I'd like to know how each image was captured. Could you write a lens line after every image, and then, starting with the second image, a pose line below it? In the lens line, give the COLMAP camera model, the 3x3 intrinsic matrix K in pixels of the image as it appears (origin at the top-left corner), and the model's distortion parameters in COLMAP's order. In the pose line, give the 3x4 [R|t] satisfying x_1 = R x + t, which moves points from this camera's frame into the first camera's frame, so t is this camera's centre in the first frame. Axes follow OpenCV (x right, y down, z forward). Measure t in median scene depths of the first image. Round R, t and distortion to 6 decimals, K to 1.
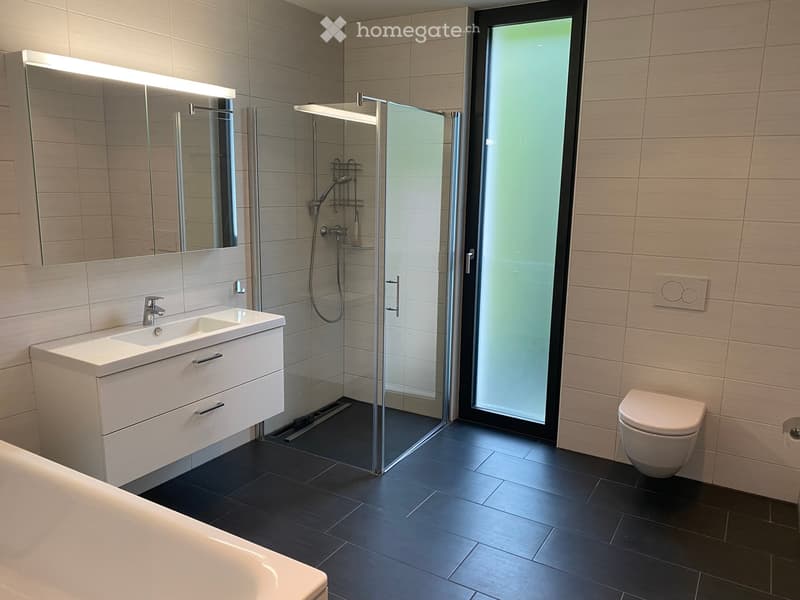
lens RADIAL K [[598.6, 0, 408.4], [0, 598.6, 299.3], [0, 0, 1]] dist [0.050542, -0.089210]
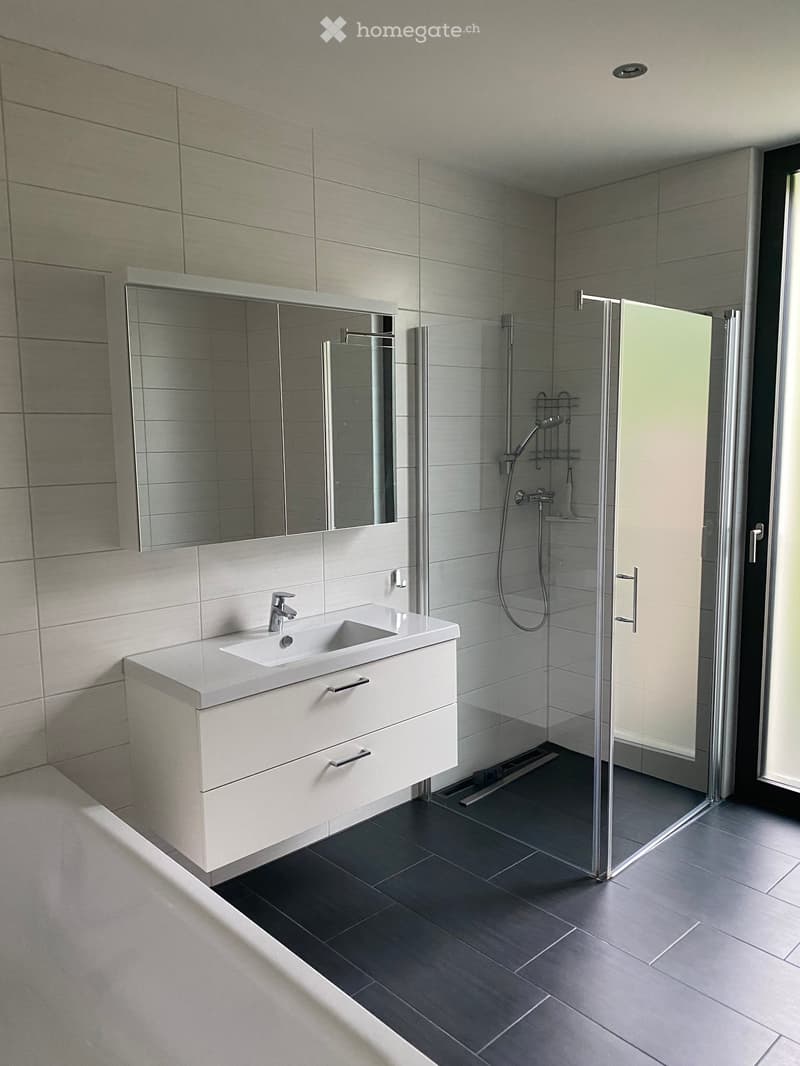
lens RADIAL K [[818.1, 0, 392.0], [0, 818.1, 542.3], [0, 0, 1]] dist [0.075812, -0.111426]
pose [[0.955574, 0.005221, -0.294707, -0.004836], [-0.020347, 0.998626, -0.048283, -0.014474], [0.294050, 0.052134, 0.954367, 0.067806]]
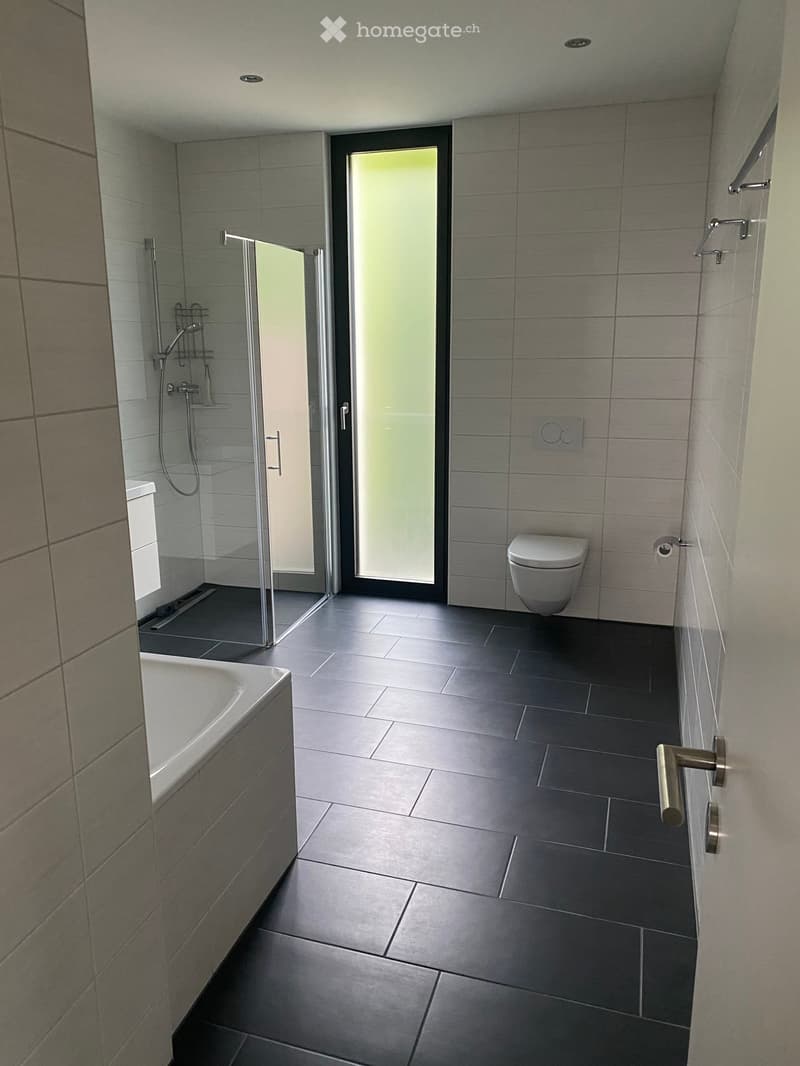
lens RADIAL K [[797.7, 0, 400.0], [0, 797.7, 533.0], [0, 0, 1]] dist [0.050542, -0.089210]
pose [[0.973429, -0.079980, 0.214570, -0.088747], [0.067257, 0.995552, 0.065969, 0.039881], [-0.218891, -0.049785, 0.974478, -0.207942]]
